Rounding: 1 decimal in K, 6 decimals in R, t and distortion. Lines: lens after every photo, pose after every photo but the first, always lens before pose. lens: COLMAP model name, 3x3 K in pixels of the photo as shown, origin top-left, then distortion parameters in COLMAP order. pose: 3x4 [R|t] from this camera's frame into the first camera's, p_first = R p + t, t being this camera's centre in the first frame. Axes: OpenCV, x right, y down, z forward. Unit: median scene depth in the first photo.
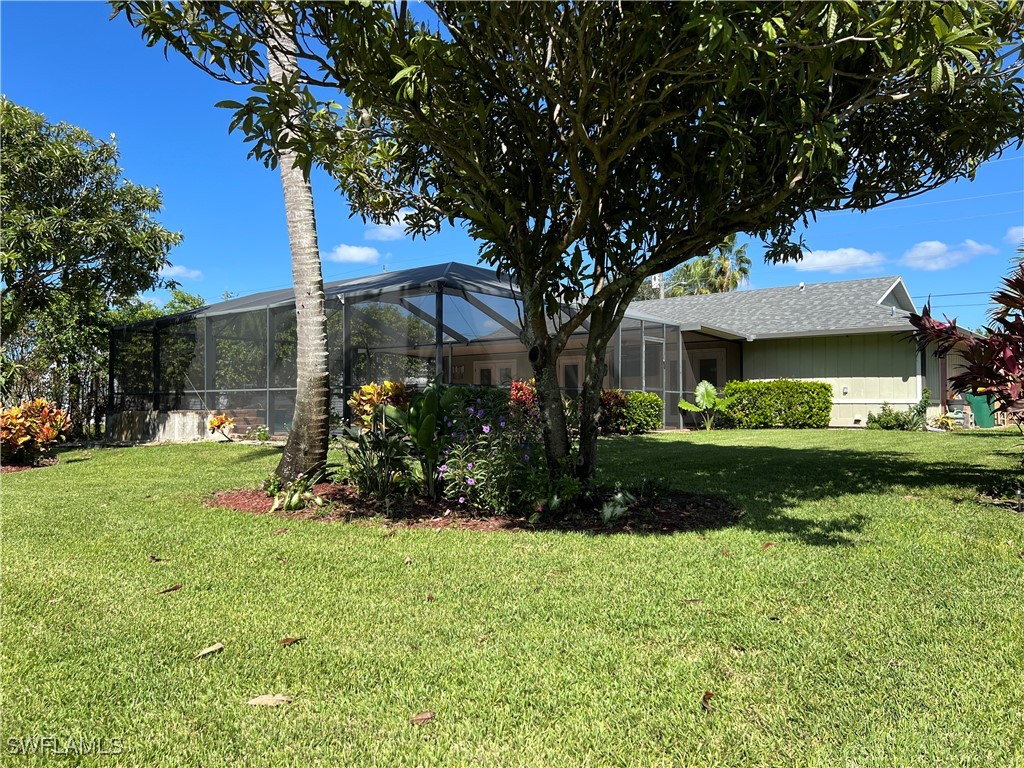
lens RADIAL K [[773.8, 0, 513.4], [0, 773.8, 380.6], [0, 0, 1]] dist [0.050759, -0.061181]
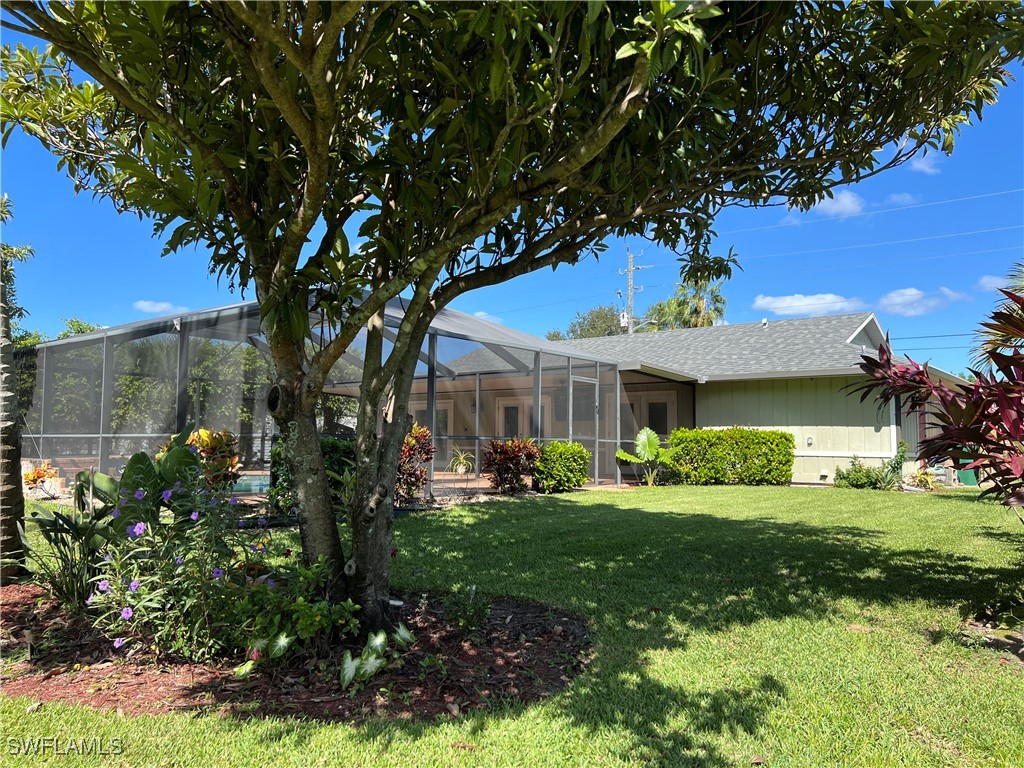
lens RADIAL K [[773.8, 0, 504.8], [0, 773.8, 384.2], [0, 0, 1]] dist [0.050759, -0.061181]
pose [[0.999902, 0.011741, 0.007622, 0.175864], [-0.011383, 0.998902, -0.045445, -0.016786], [-0.008147, 0.045354, 0.998938, 0.295041]]
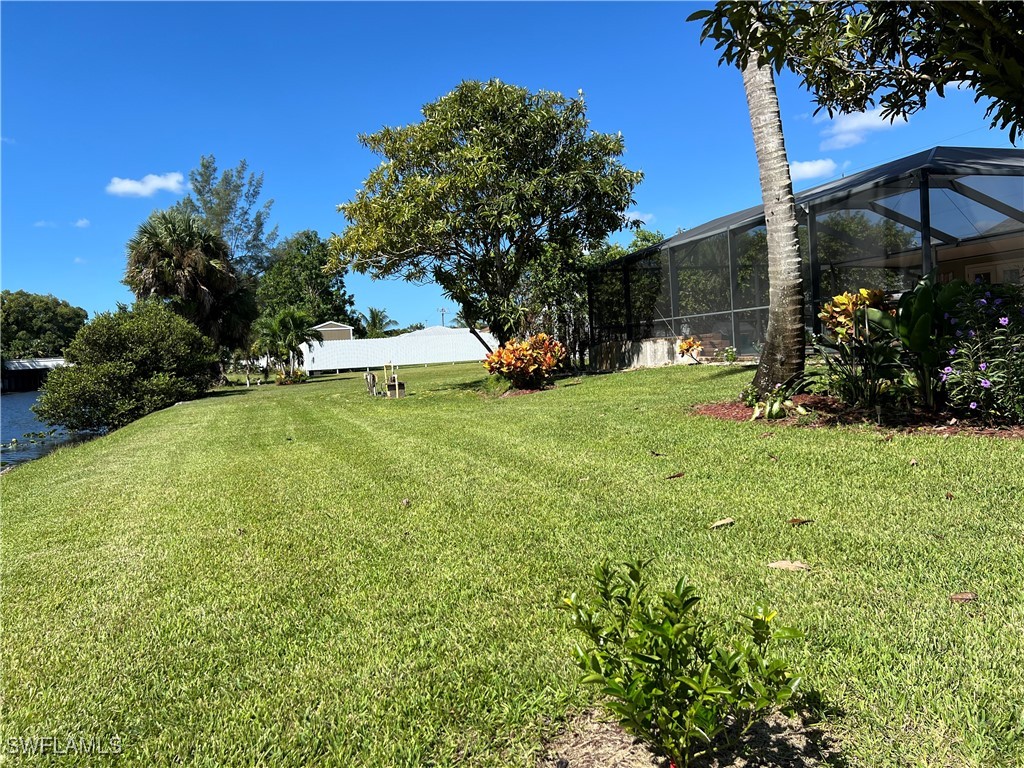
lens RADIAL K [[773.8, 0, 500.6], [0, 773.8, 374.8], [0, 0, 1]] dist [0.050759, -0.061181]
pose [[0.832645, -0.030496, -0.552967, -0.017188], [0.074153, 0.995631, 0.056749, 0.023816], [0.548821, -0.088256, 0.831268, -0.022031]]
